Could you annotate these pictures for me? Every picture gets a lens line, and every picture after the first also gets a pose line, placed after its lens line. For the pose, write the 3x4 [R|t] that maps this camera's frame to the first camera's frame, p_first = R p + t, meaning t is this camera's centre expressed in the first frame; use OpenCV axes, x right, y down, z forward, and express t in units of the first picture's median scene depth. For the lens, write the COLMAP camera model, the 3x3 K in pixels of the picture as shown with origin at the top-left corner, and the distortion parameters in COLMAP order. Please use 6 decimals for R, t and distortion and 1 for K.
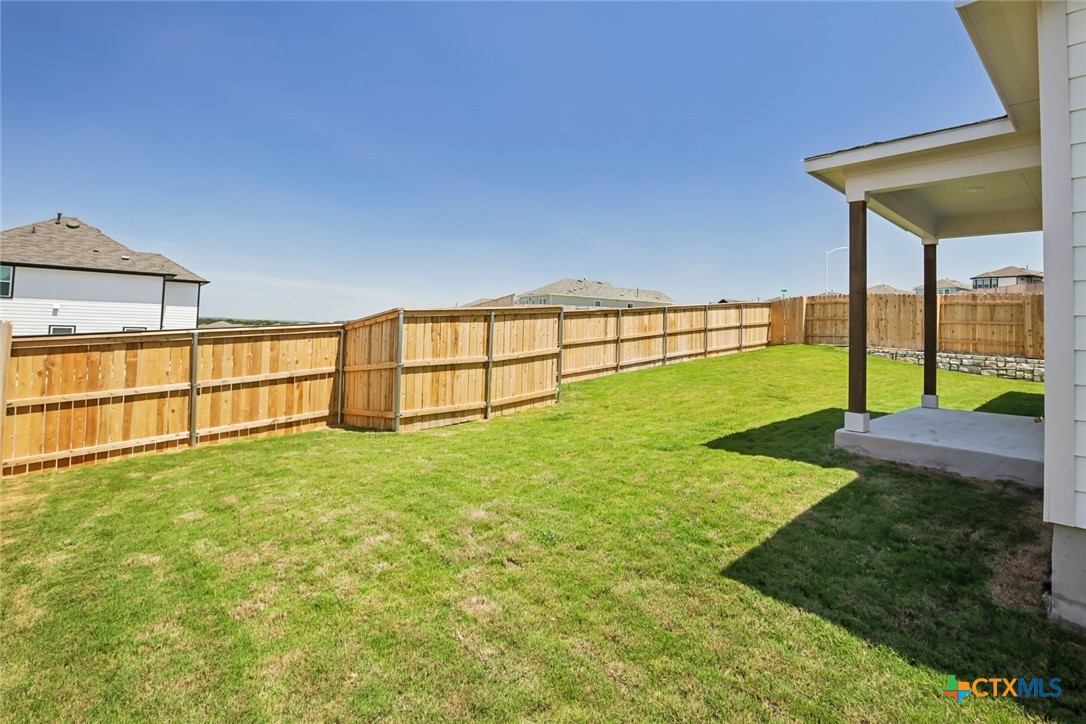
lens RADIAL K [[497.5, 0, 546.3], [0, 497.5, 363.0], [0, 0, 1]] dist [-0.003913, 0.000876]
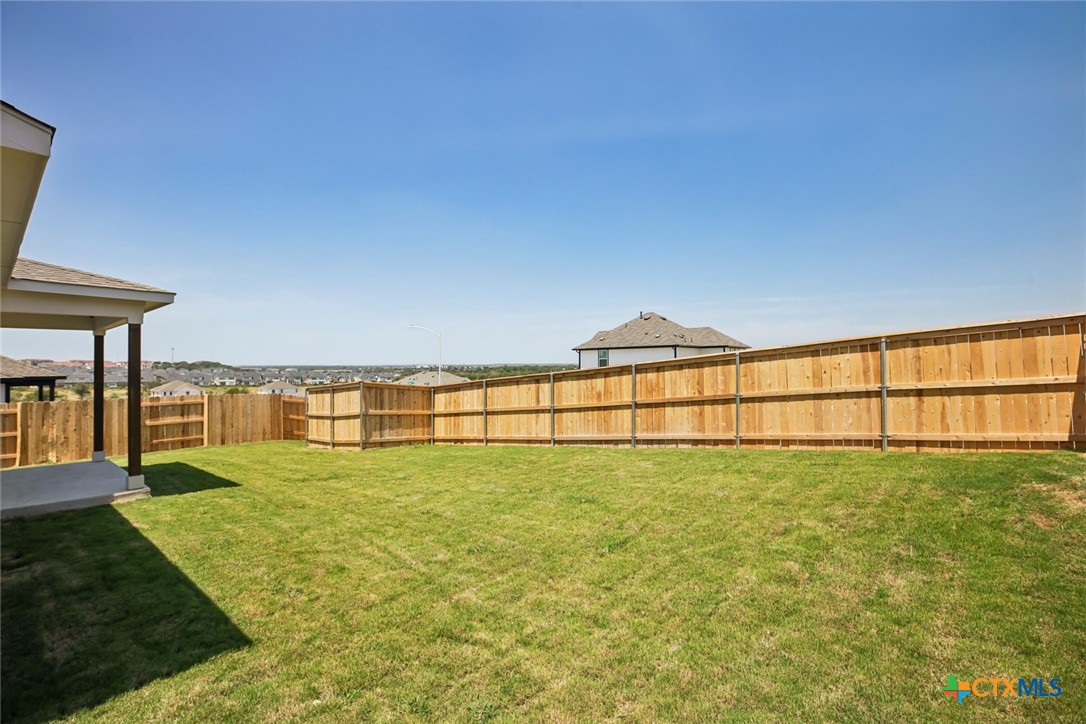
lens RADIAL K [[497.5, 0, 546.2], [0, 497.5, 360.0], [0, 0, 1]] dist [-0.003913, 0.000876]
pose [[0.143512, 0.004528, -0.989638, 0.943870], [0.006683, 0.999962, 0.005544, -0.129871], [0.989626, -0.007410, 0.143476, 0.827653]]
